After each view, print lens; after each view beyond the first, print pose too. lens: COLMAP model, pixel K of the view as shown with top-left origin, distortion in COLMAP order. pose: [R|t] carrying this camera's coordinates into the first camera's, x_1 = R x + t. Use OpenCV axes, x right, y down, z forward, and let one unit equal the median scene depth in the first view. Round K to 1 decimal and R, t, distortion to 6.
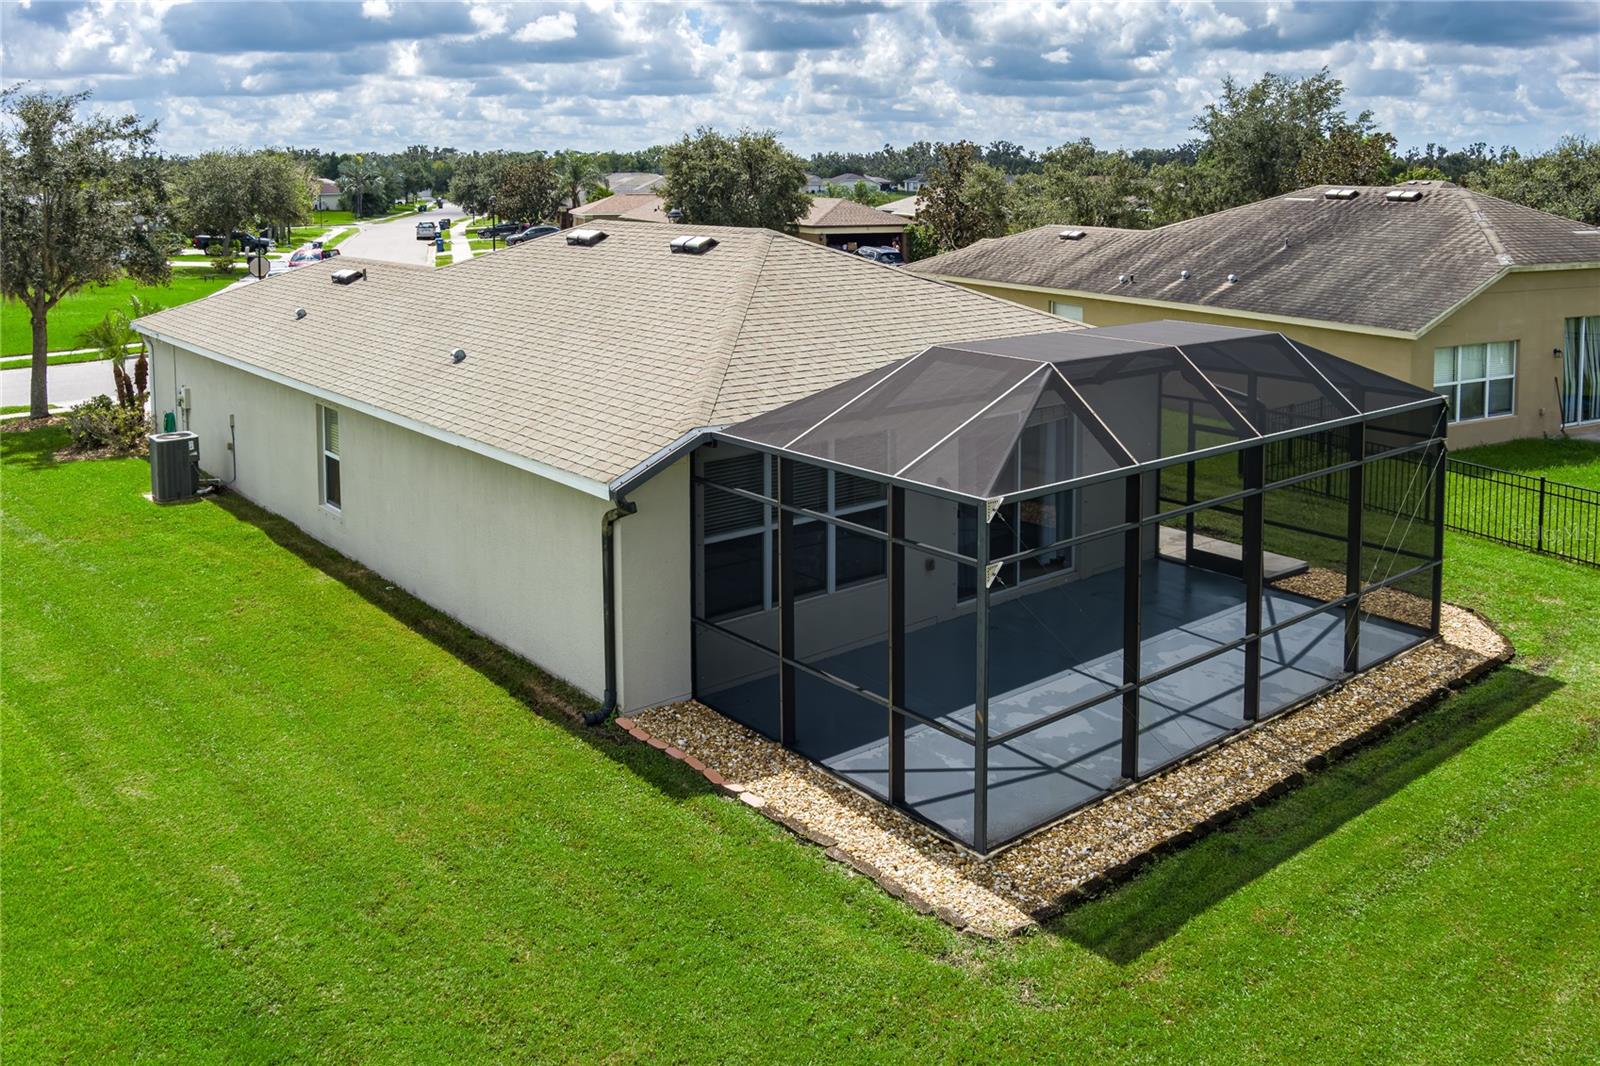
lens RADIAL K [[1352.4, 0, 831.8], [0, 1352.4, 379.1], [0, 0, 1]] dist [-0.076838, 0.027697]
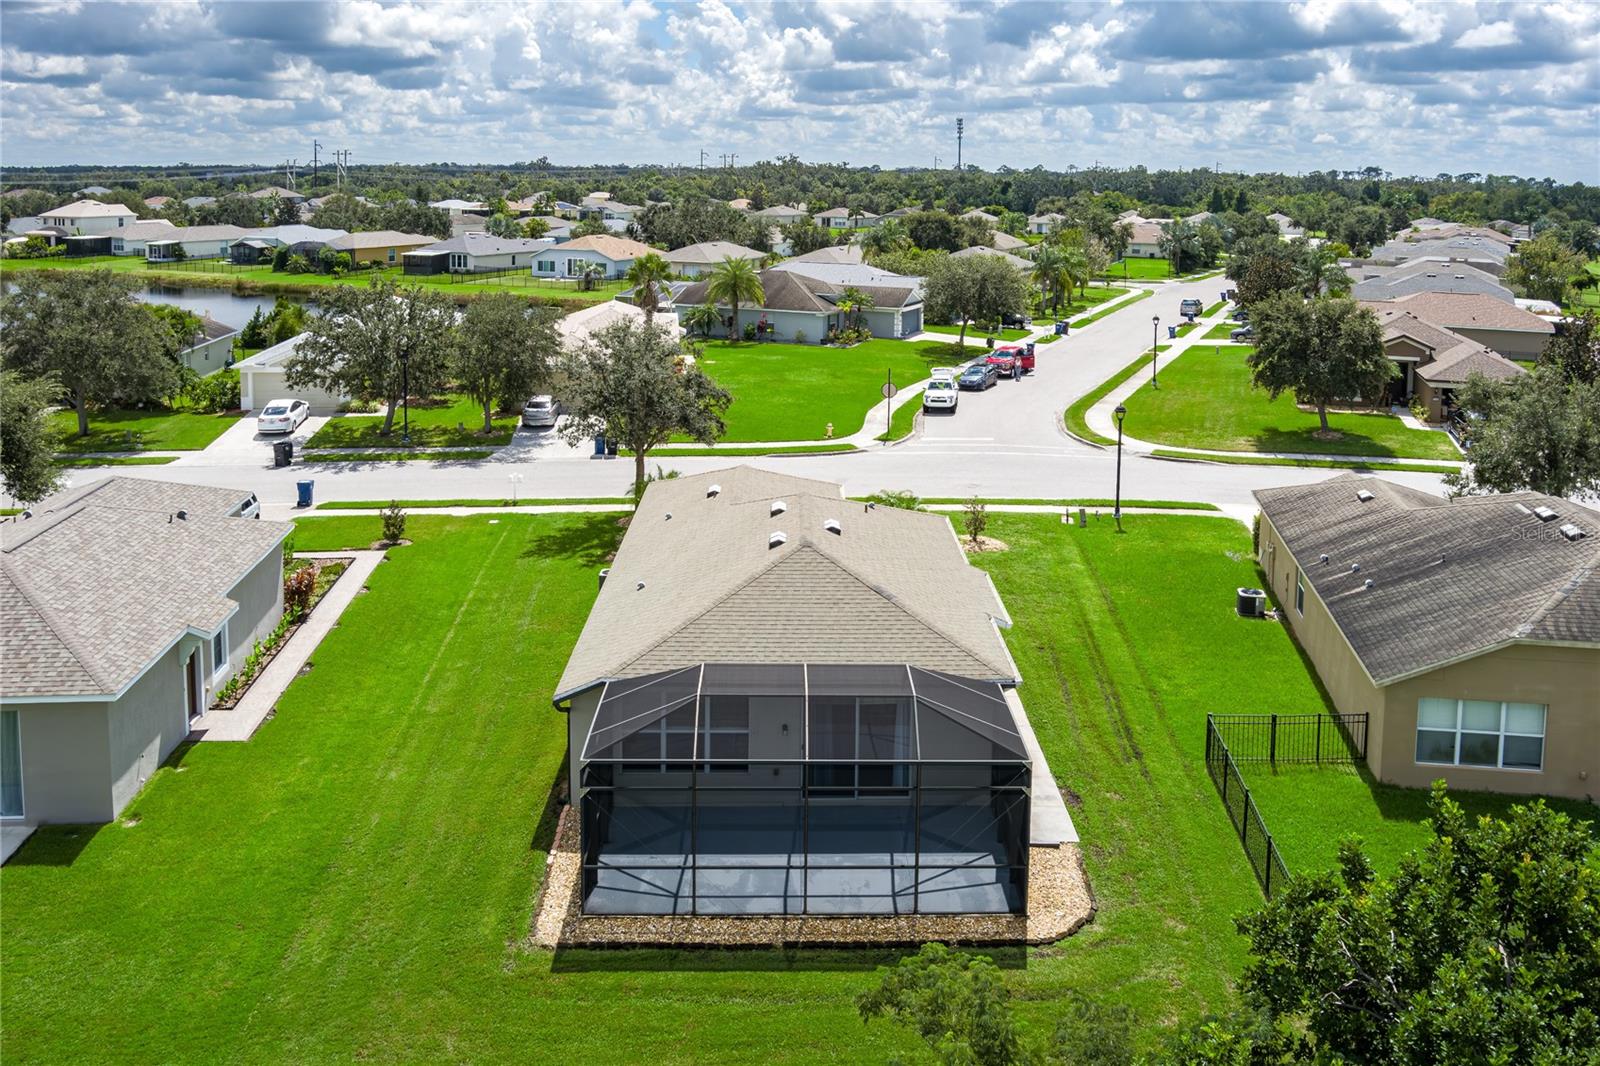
lens RADIAL K [[1352.4, 0, 836.7], [0, 1352.4, 410.6], [0, 0, 1]] dist [-0.076838, 0.027697]
pose [[0.777445, 0.122085, -0.616988, 1.311552], [-0.105098, 0.992404, 0.063940, -0.509947], [0.620108, 0.015135, 0.784371, -0.378131]]
